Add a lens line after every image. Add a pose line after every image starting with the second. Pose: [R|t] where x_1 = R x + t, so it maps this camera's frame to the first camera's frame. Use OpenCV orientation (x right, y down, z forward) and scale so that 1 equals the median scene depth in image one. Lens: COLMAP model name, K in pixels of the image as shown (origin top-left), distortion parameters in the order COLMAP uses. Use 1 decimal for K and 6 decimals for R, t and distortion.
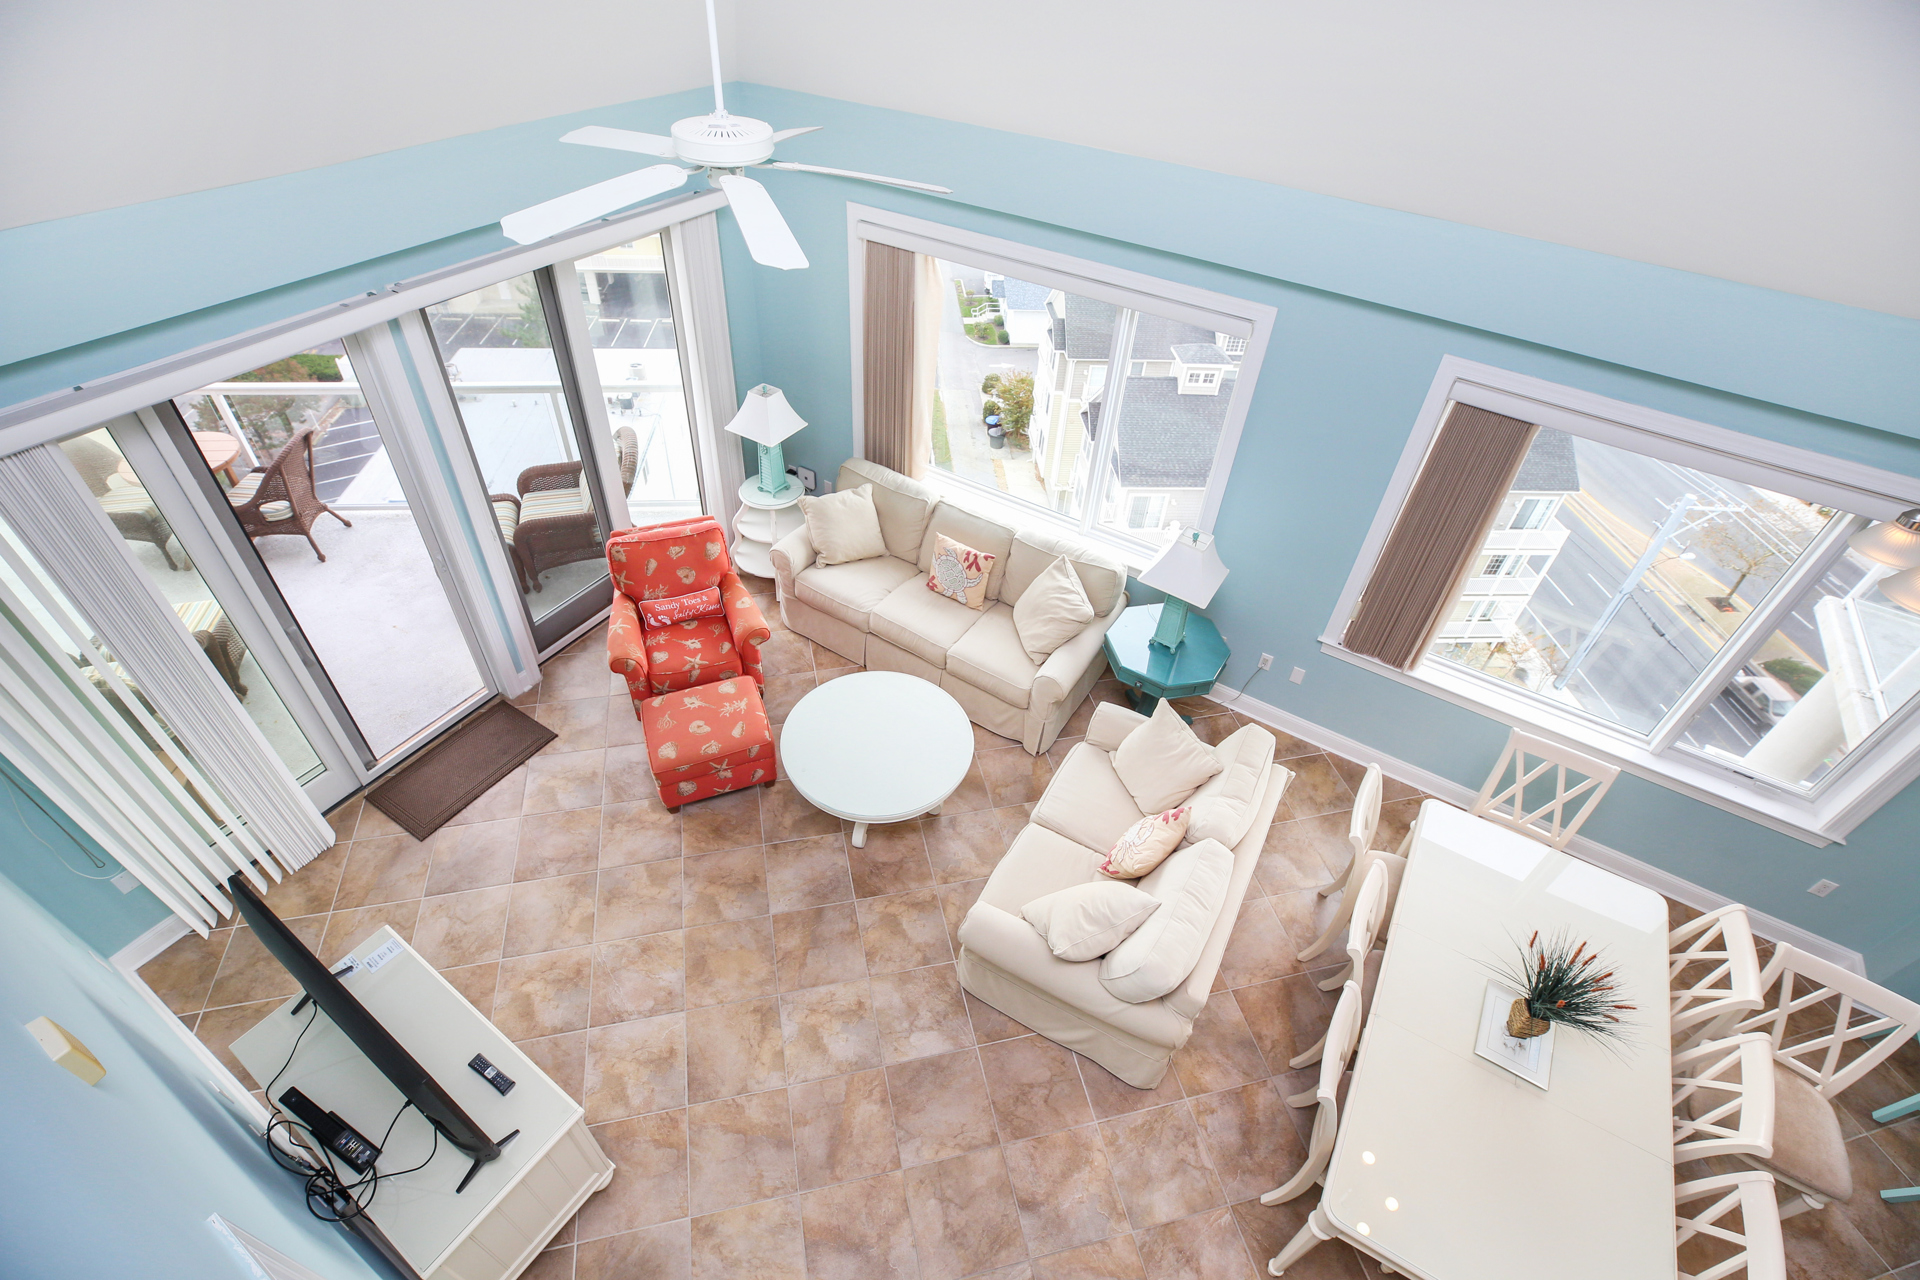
lens RADIAL K [[873.2, 0, 953.4], [0, 873.2, 607.4], [0, 0, 1]] dist [-0.035011, 0.008957]
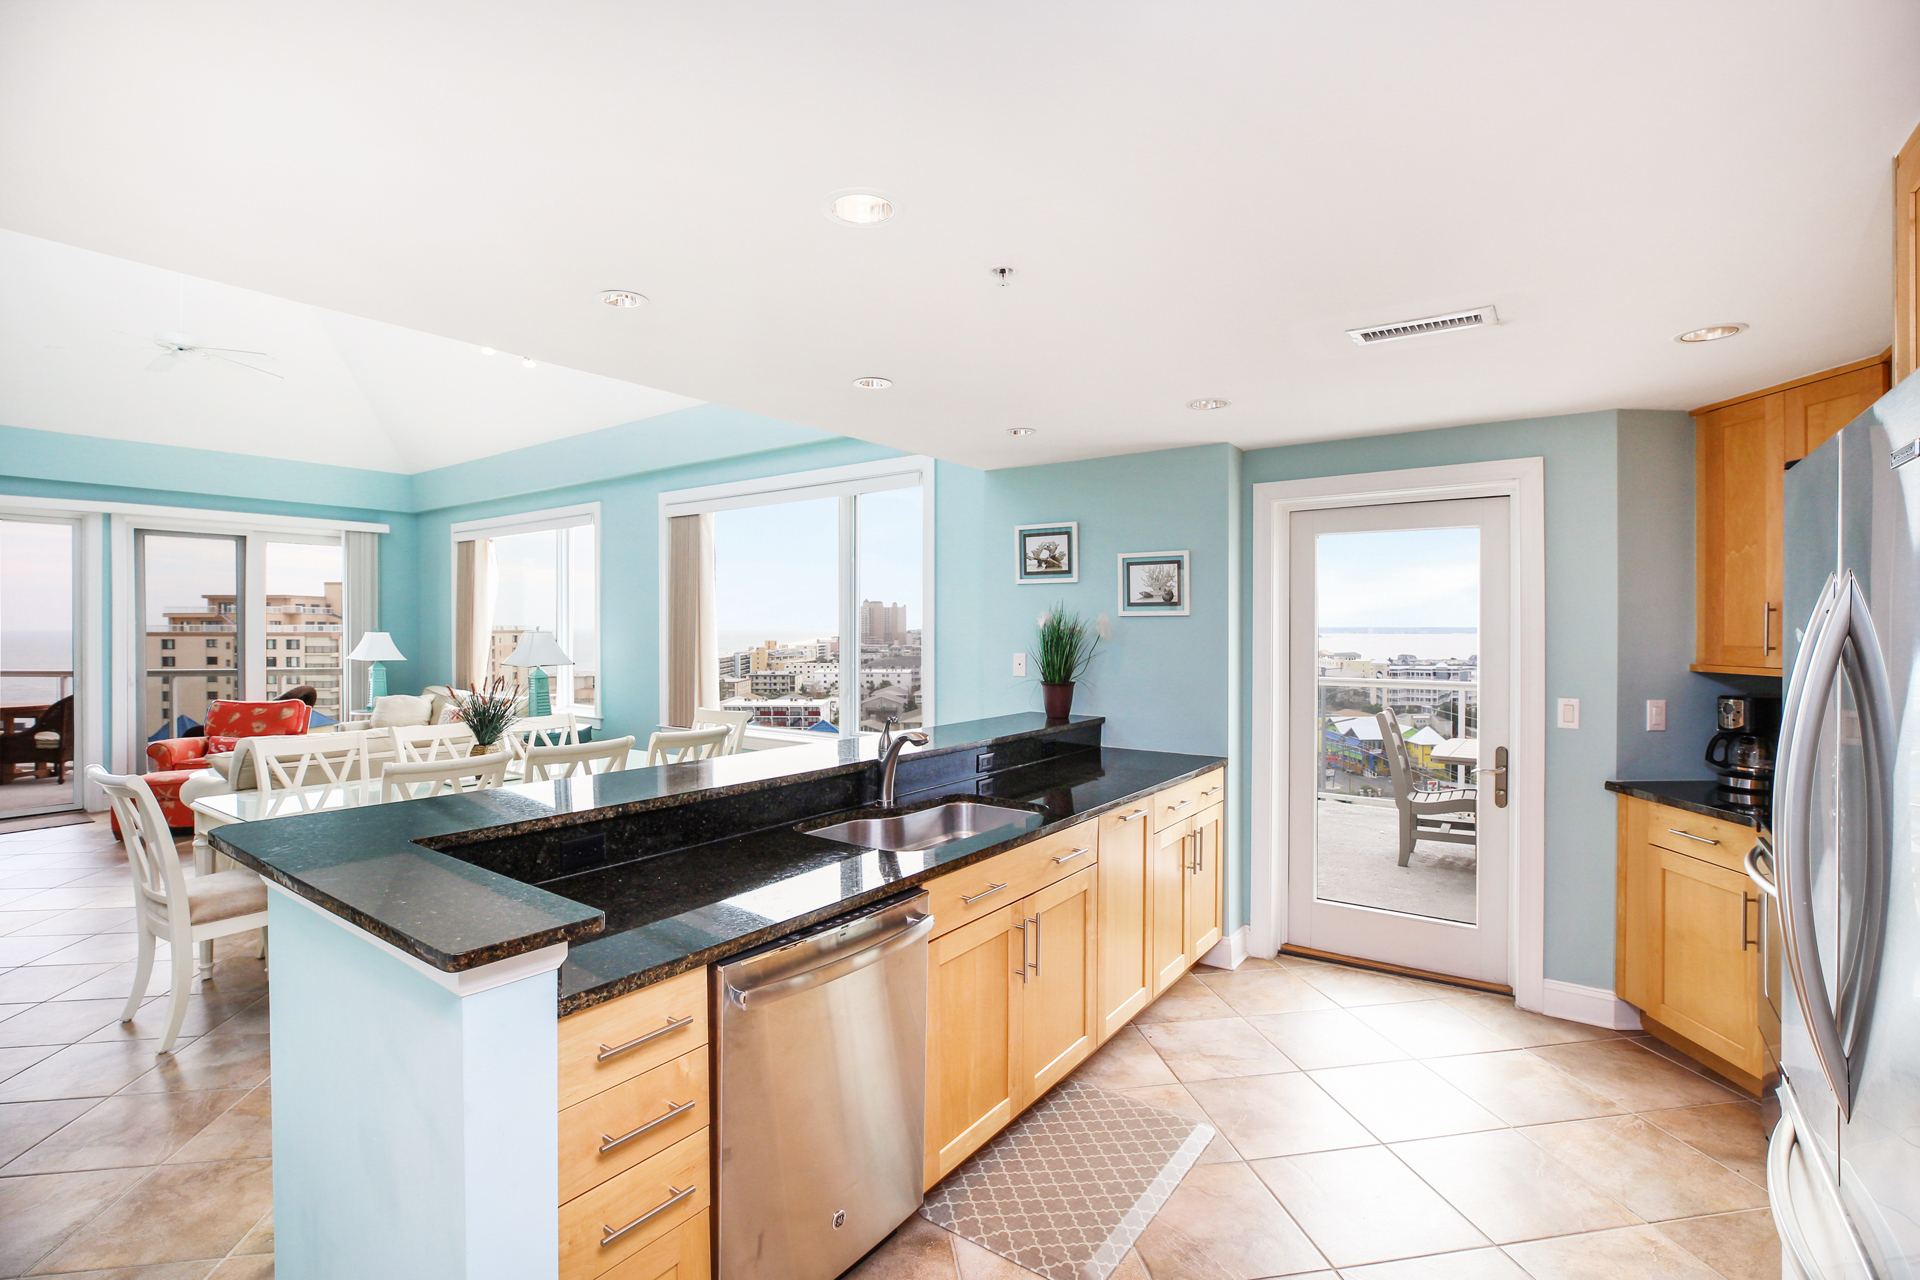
lens RADIAL K [[873.2, 0, 940.3], [0, 873.2, 634.9], [0, 0, 1]] dist [-0.035011, 0.008957]
pose [[0.995535, -0.040425, -0.085299, 1.014983], [-0.023374, 0.769935, -0.637694, 0.787928], [0.091453, 0.636840, 0.765552, -0.041098]]
